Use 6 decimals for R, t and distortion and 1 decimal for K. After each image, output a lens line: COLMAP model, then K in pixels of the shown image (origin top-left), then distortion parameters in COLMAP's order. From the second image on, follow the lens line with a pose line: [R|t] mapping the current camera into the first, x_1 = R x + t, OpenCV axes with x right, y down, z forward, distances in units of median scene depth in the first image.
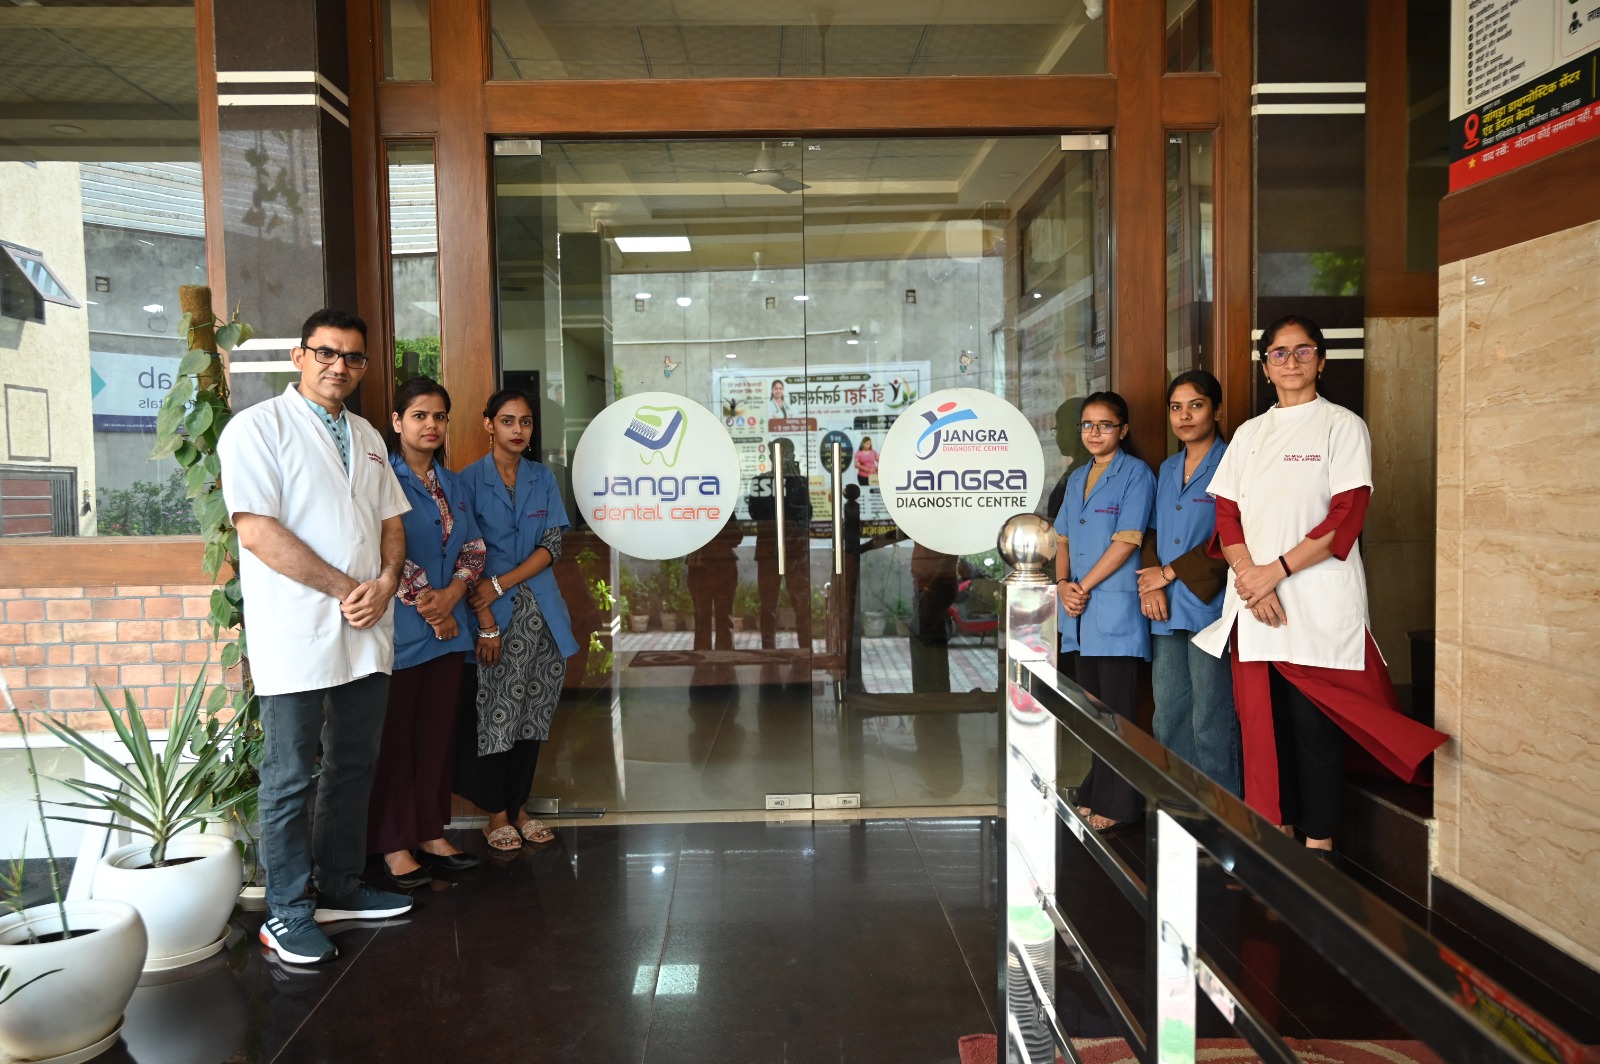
lens RADIAL K [[1236.4, 0, 801.6], [0, 1236.4, 537.2], [0, 0, 1]] dist [-0.012489, 0.012098]
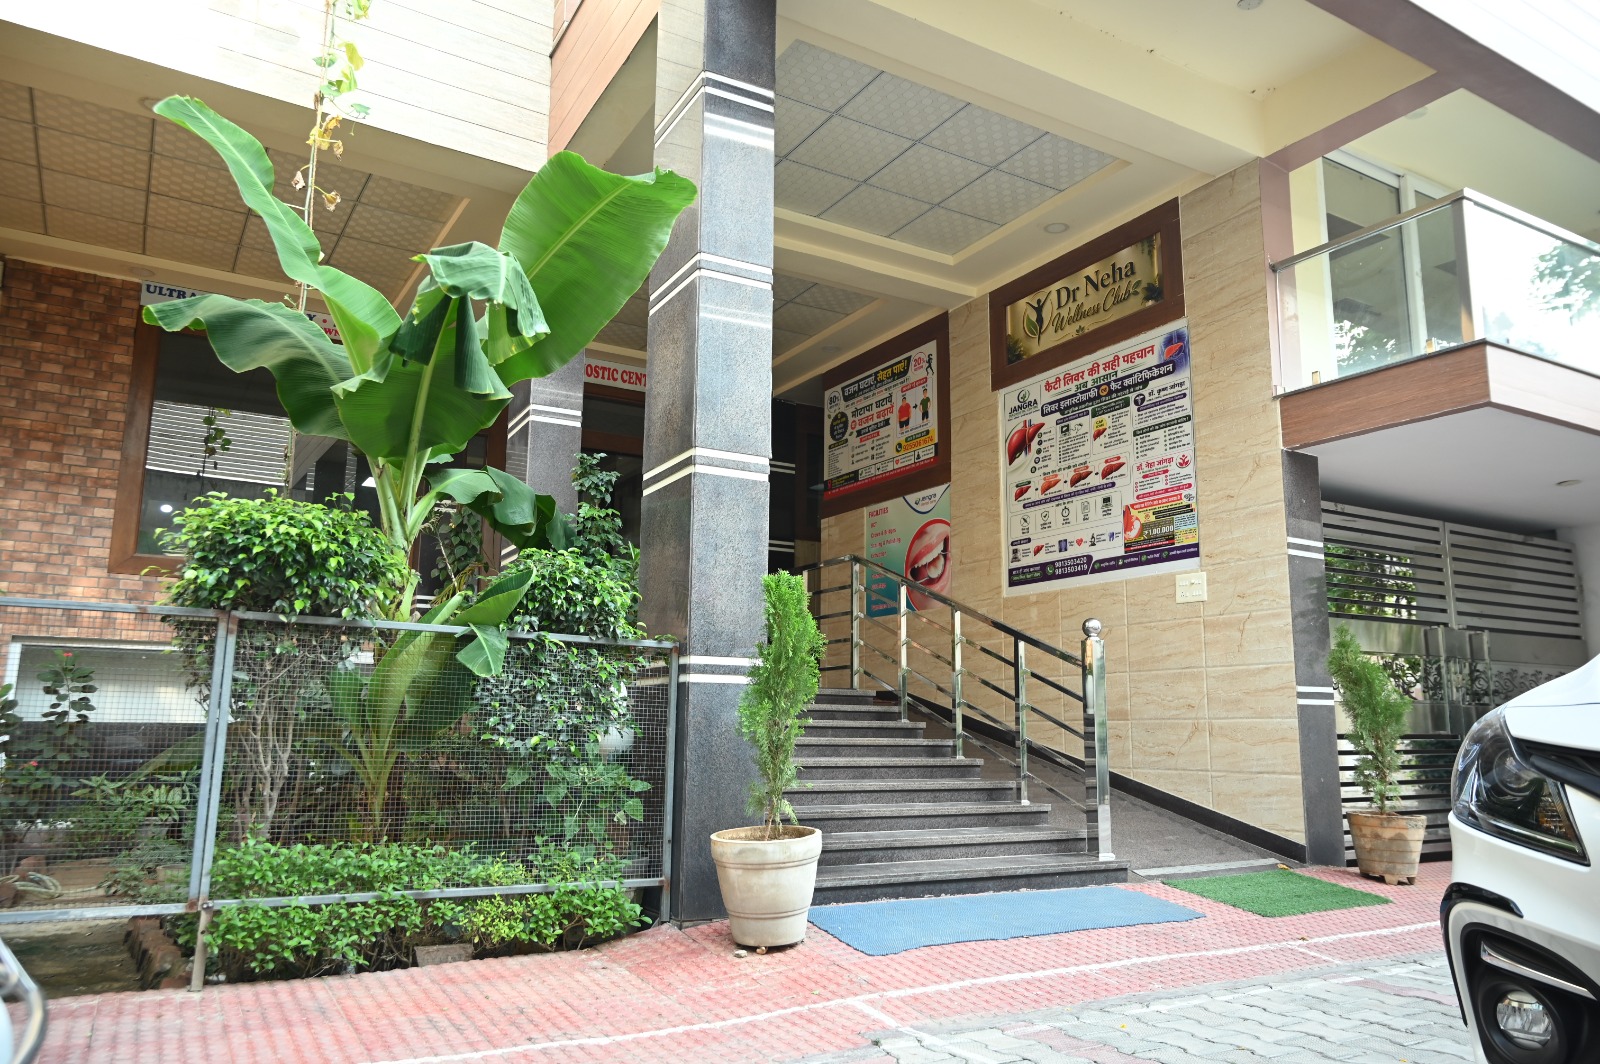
lens RADIAL K [[1133.0, 0, 795.1], [0, 1133.0, 536.7], [0, 0, 1]] dist [-0.014465, -0.003645]
pose [[0.873025, 0.112286, 0.474573, -0.831849], [0.001494, 0.972512, -0.232848, 0.447660], [-0.487674, 0.203991, 0.848859, -1.313476]]
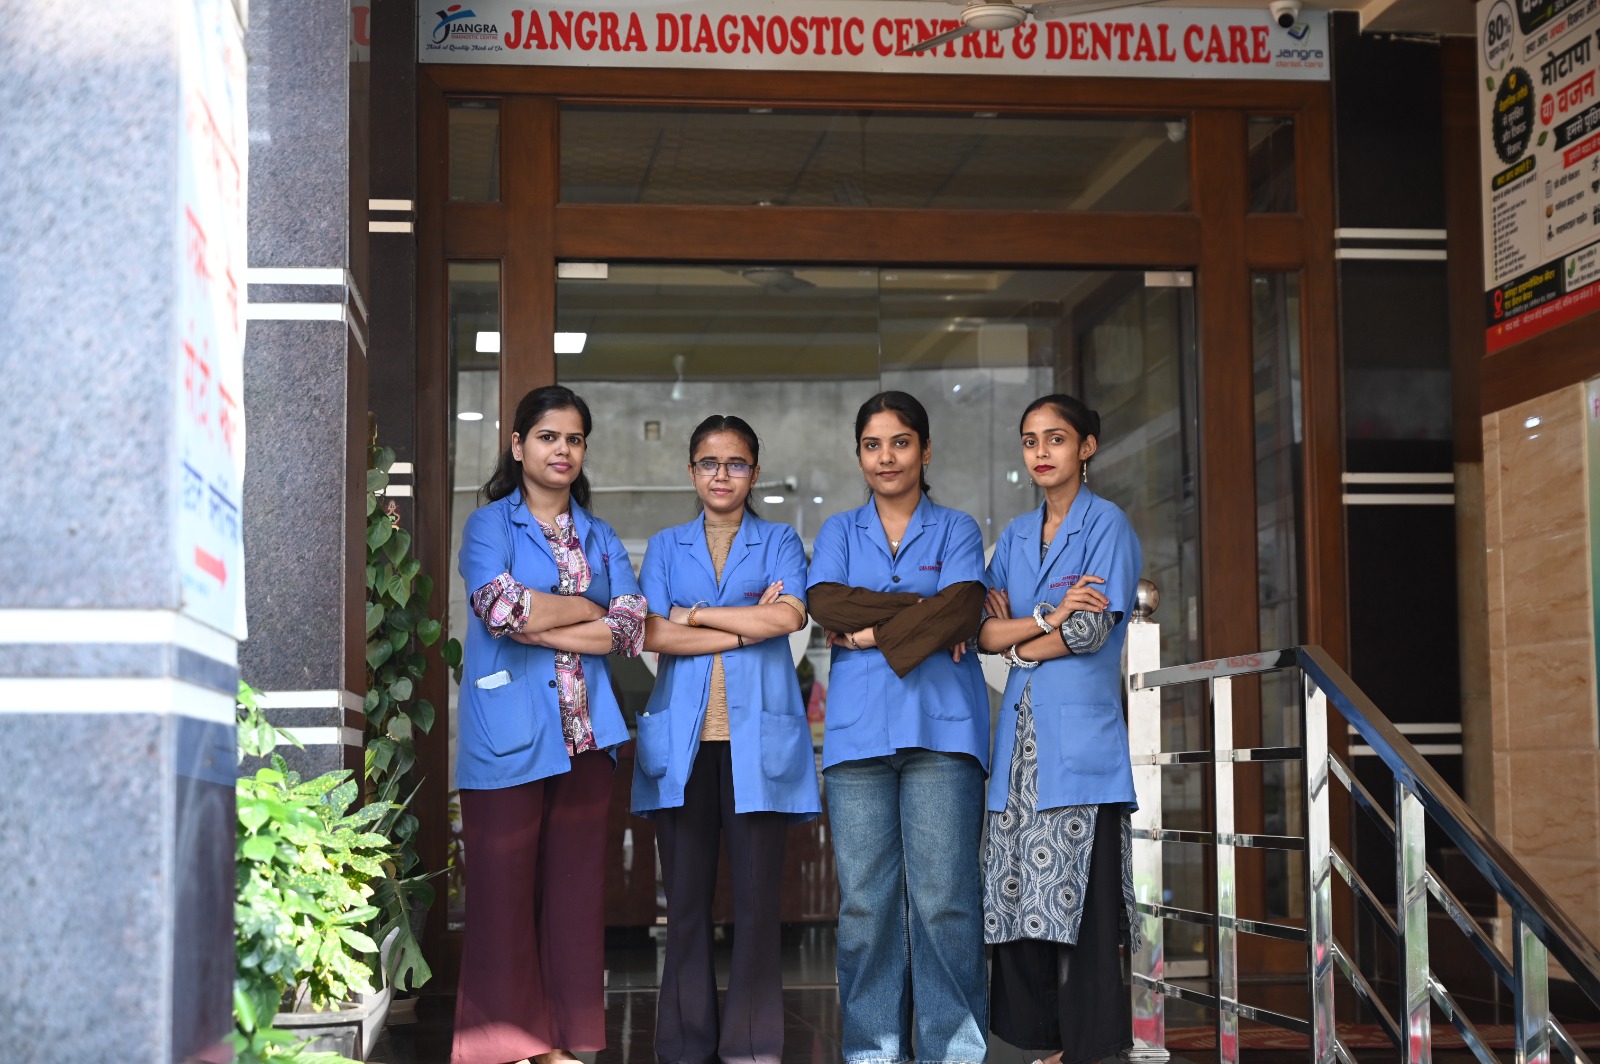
lens RADIAL K [[2732.9, 0, 810.6], [0, 2732.9, 532.8], [0, 0, 1]] dist [-0.001191, 0.000000]
pose [[0.995535, 0.016400, 0.092954, -0.245223], [-0.002370, 0.988822, -0.149079, 0.195967], [-0.094360, 0.148193, 0.984447, -1.048594]]
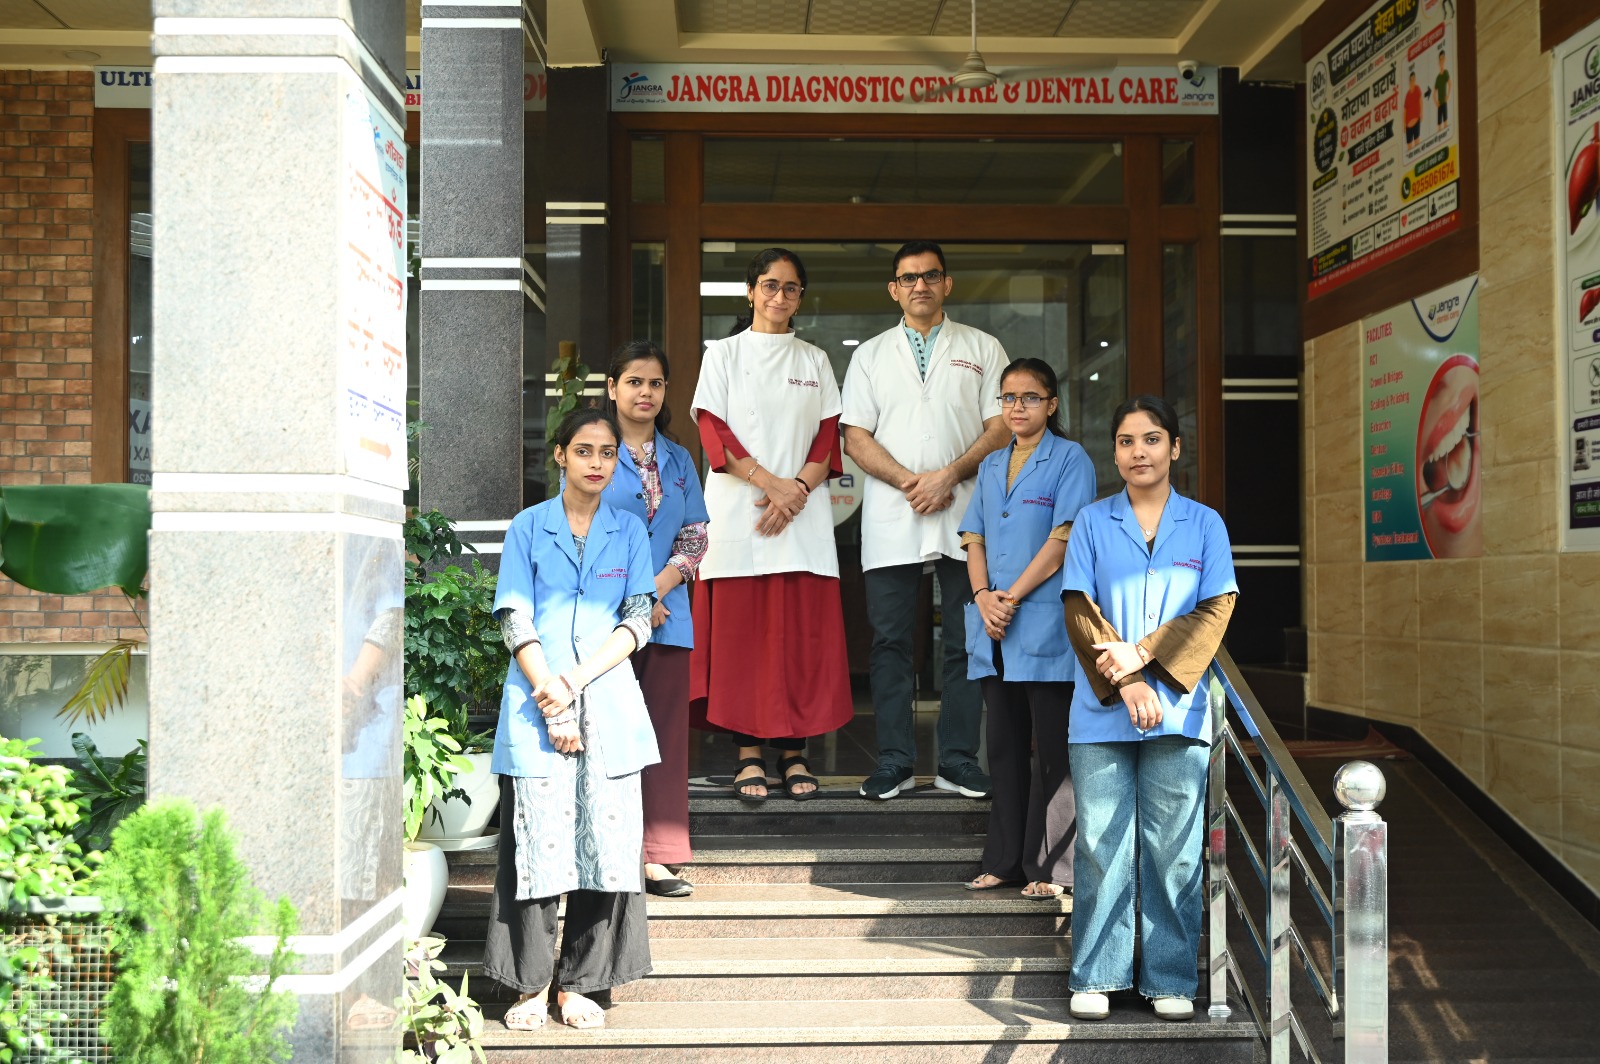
lens RADIAL K [[1895.0, 0, 802.8], [0, 1895.0, 534.6], [0, 0, 1]] dist [-0.008432, 0.000000]
pose [[0.999815, 0.015206, 0.011801, -0.150920], [-0.014154, 0.996317, -0.084571, 0.207722], [-0.013044, 0.084388, 0.996348, -1.185423]]
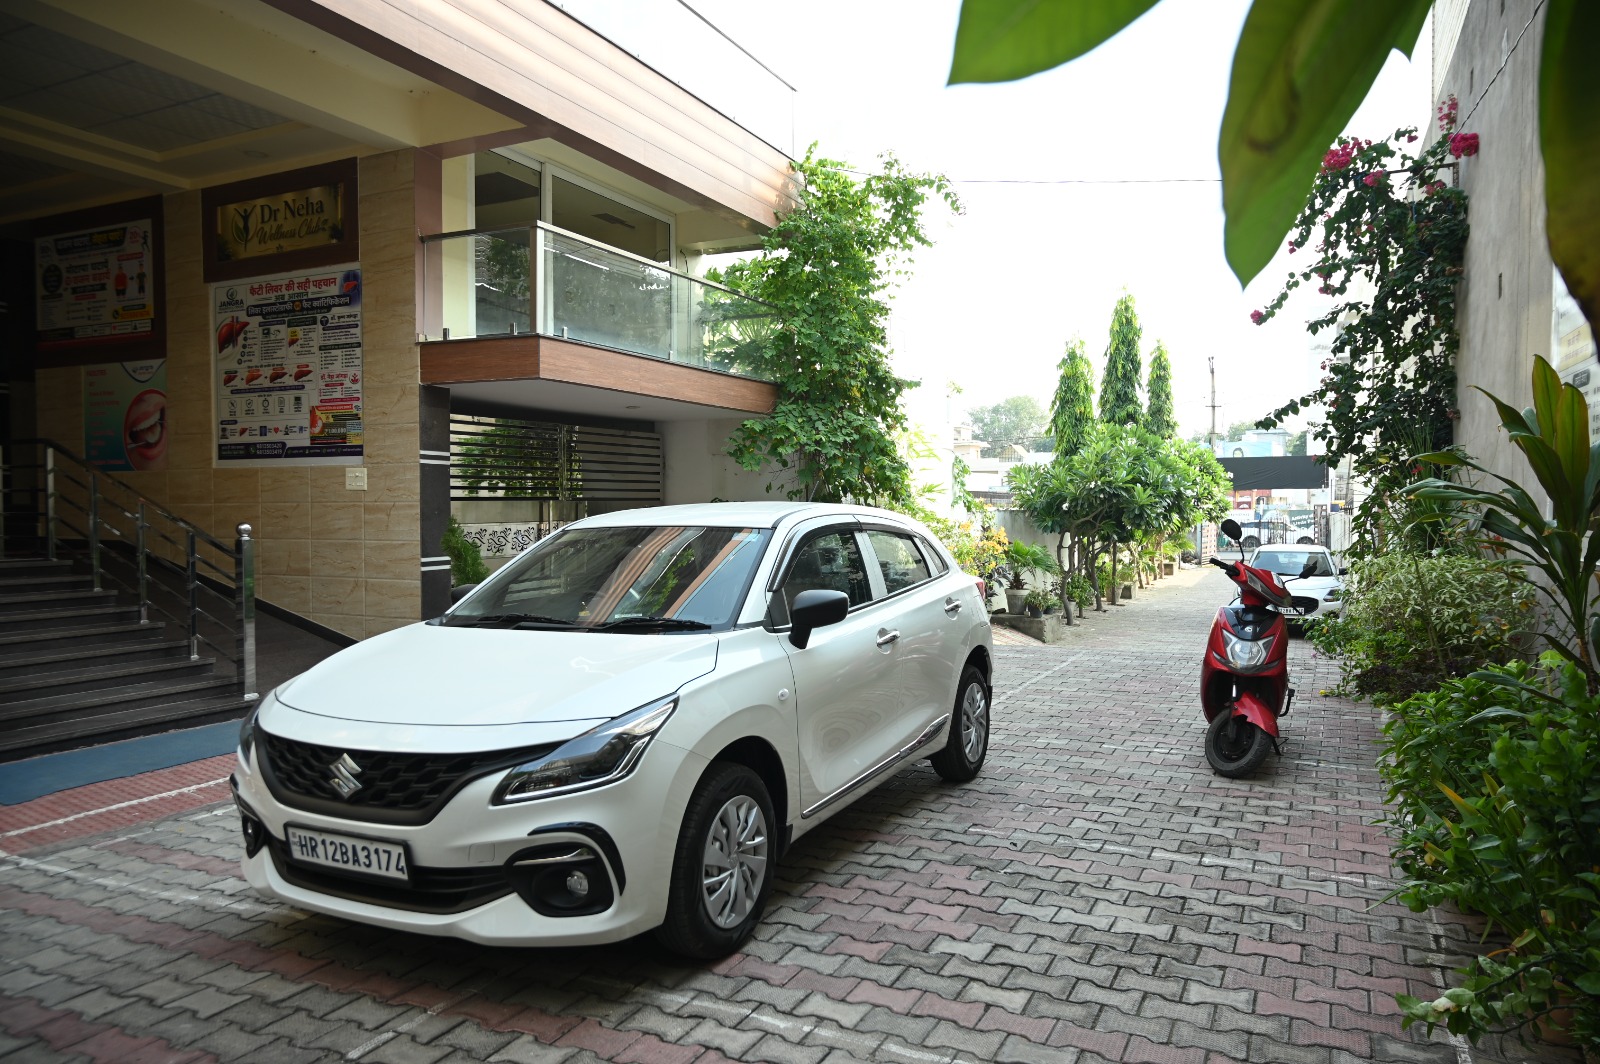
lens RADIAL K [[1087.8, 0, 805.5], [0, 1087.8, 535.7], [0, 0, 1]] dist [0.010479, 0.001717]
pose [[0.463840, -0.007467, 0.885887, -0.980812], [0.044115, 0.998919, -0.014678, 0.317120], [-0.884820, 0.045890, 0.463668, -1.886359]]
